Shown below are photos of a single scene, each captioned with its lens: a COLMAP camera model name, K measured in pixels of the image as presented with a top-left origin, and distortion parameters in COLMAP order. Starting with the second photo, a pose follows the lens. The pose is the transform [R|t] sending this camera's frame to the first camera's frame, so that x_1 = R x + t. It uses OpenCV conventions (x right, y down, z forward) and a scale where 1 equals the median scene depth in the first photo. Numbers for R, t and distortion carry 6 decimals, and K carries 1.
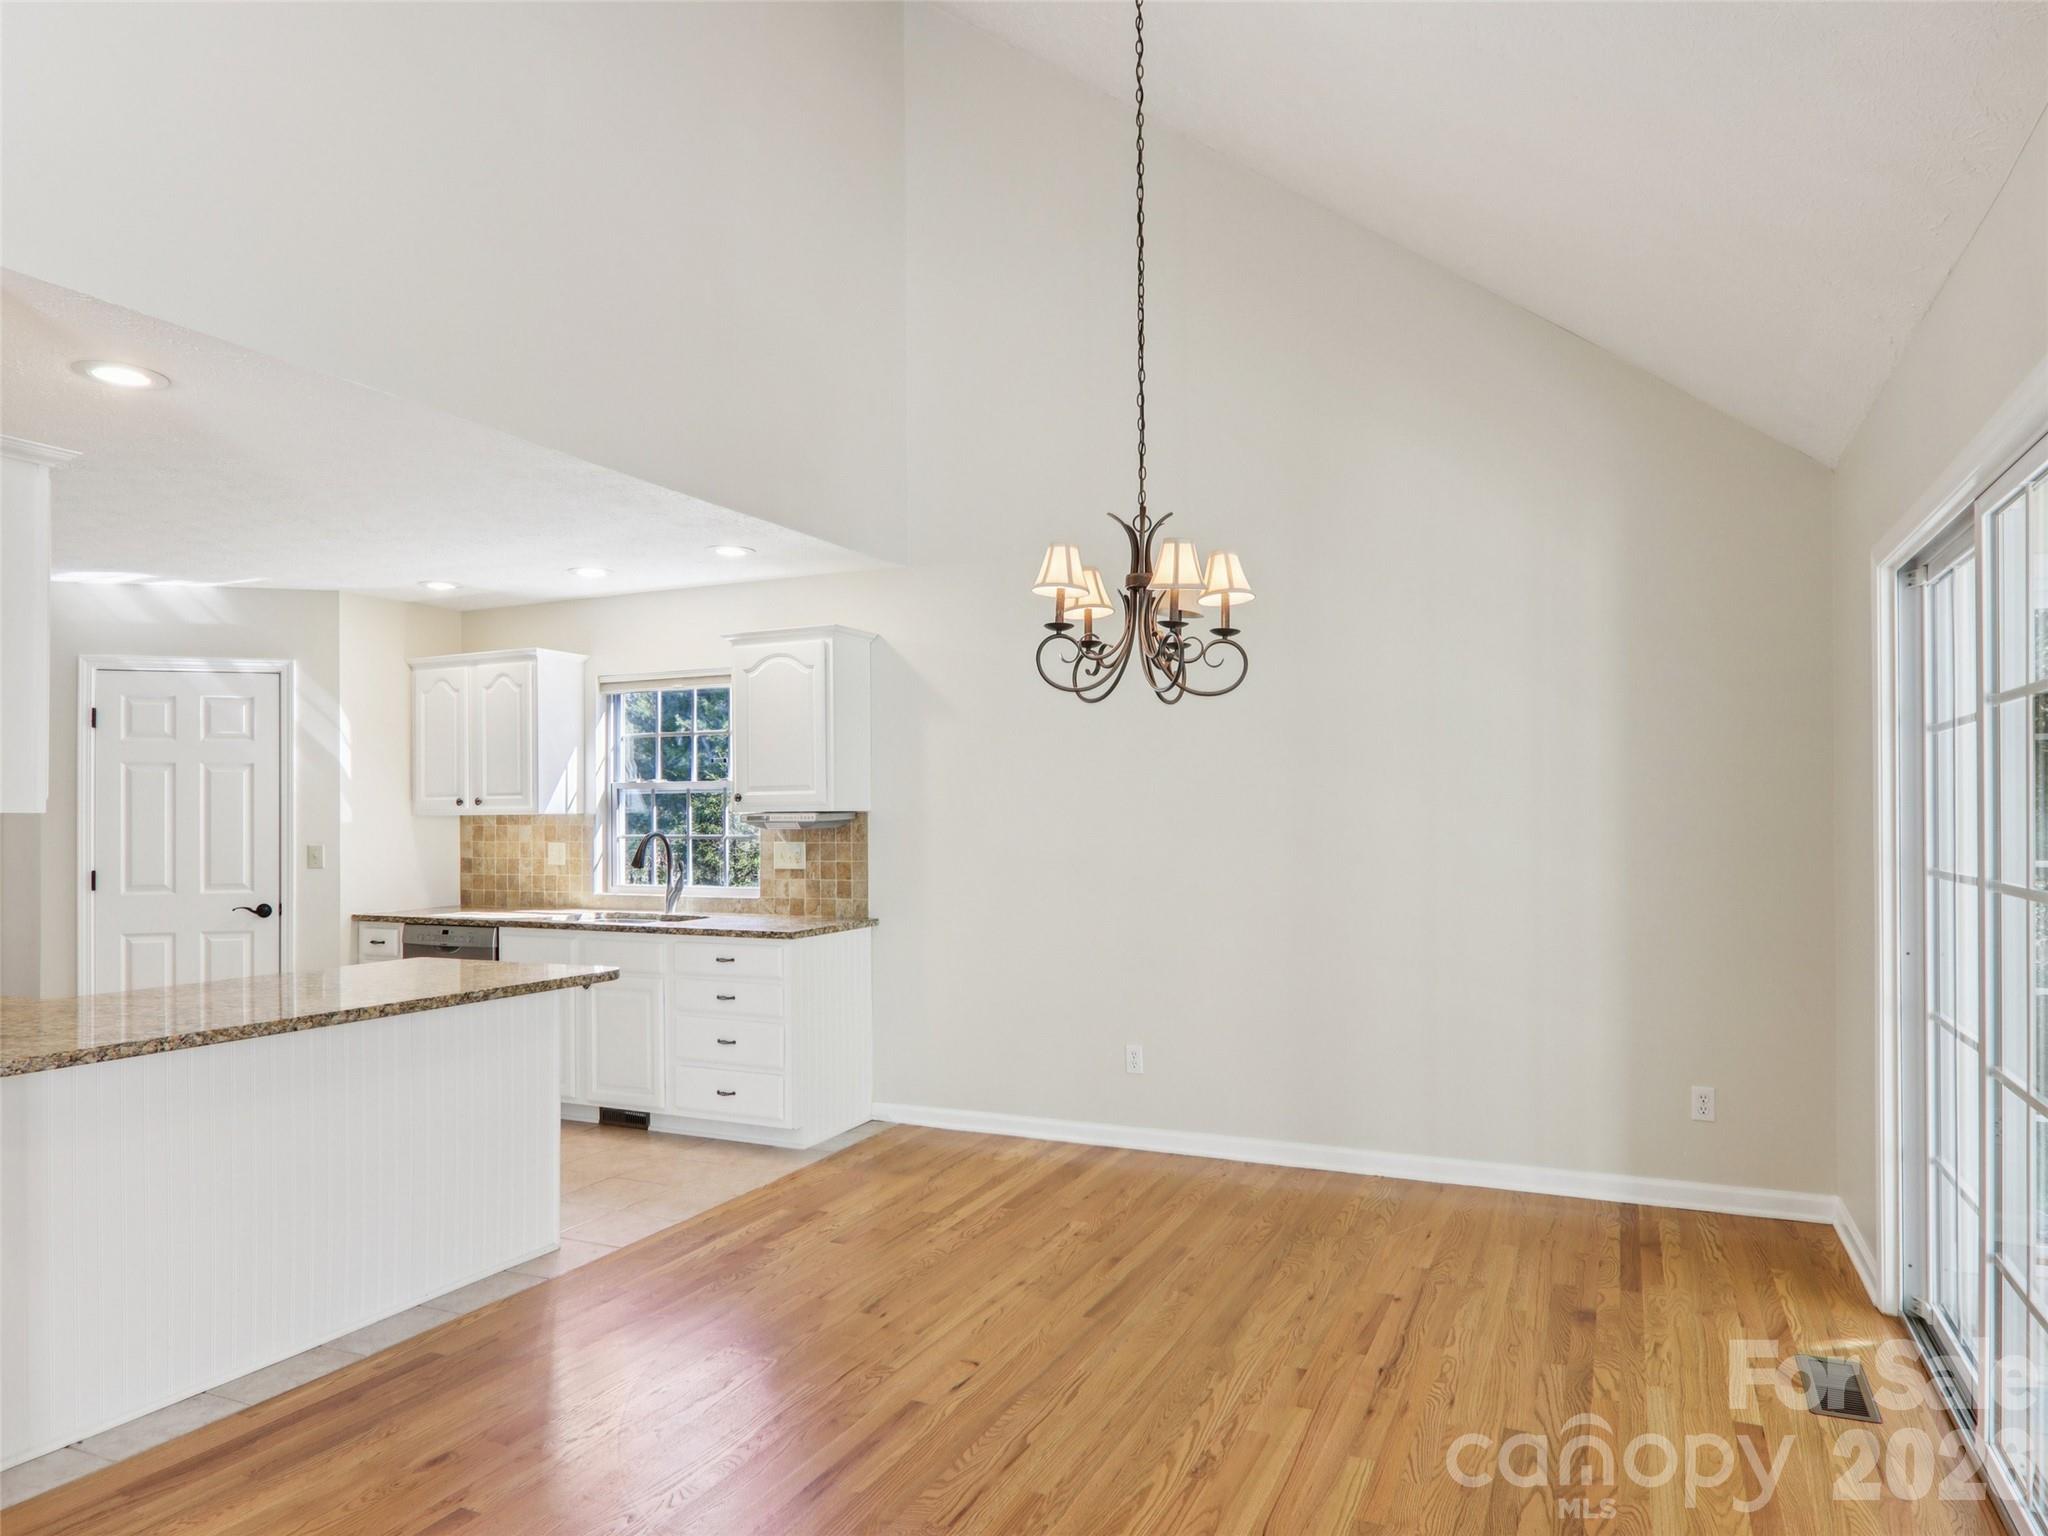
lens RADIAL K [[1305.6, 0, 1020.9], [0, 1305.6, 808.0], [0, 0, 1]] dist [0.002920, -0.018253]
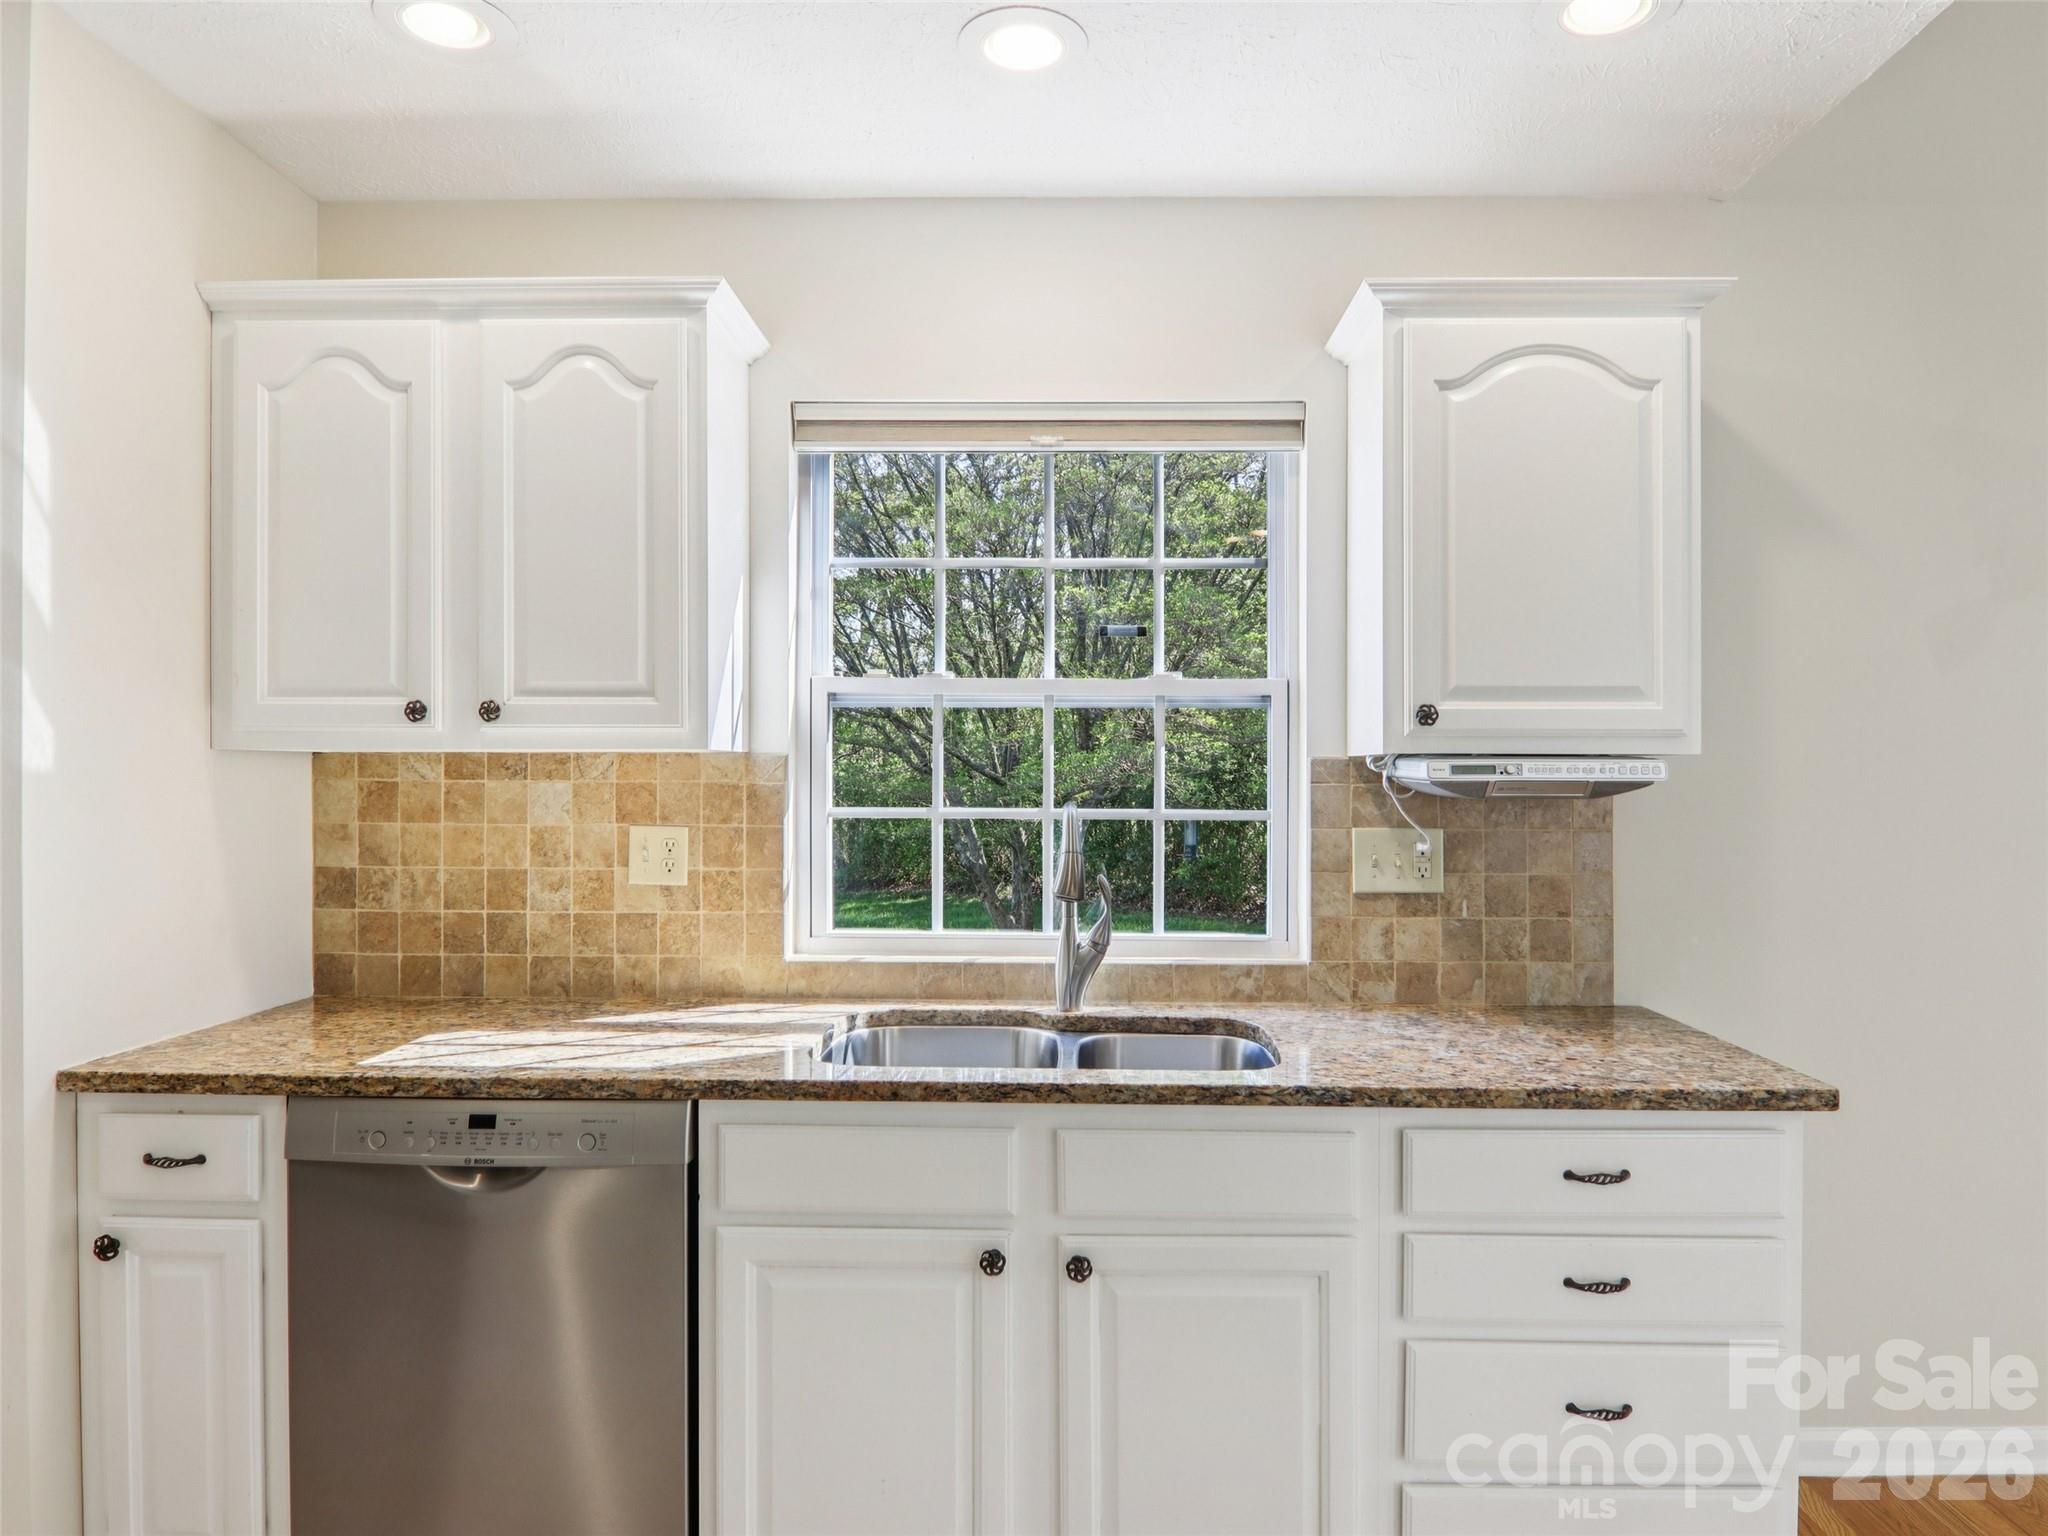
lens RADIAL K [[1305.6, 0, 1027.3], [0, 1305.6, 775.1], [0, 0, 1]] dist [0.002920, -0.018253]
pose [[0.911328, 0.011359, 0.411523, -0.430870], [-0.013798, 0.999900, 0.002957, 0.008998], [-0.411449, -0.008373, 0.911394, 0.631942]]
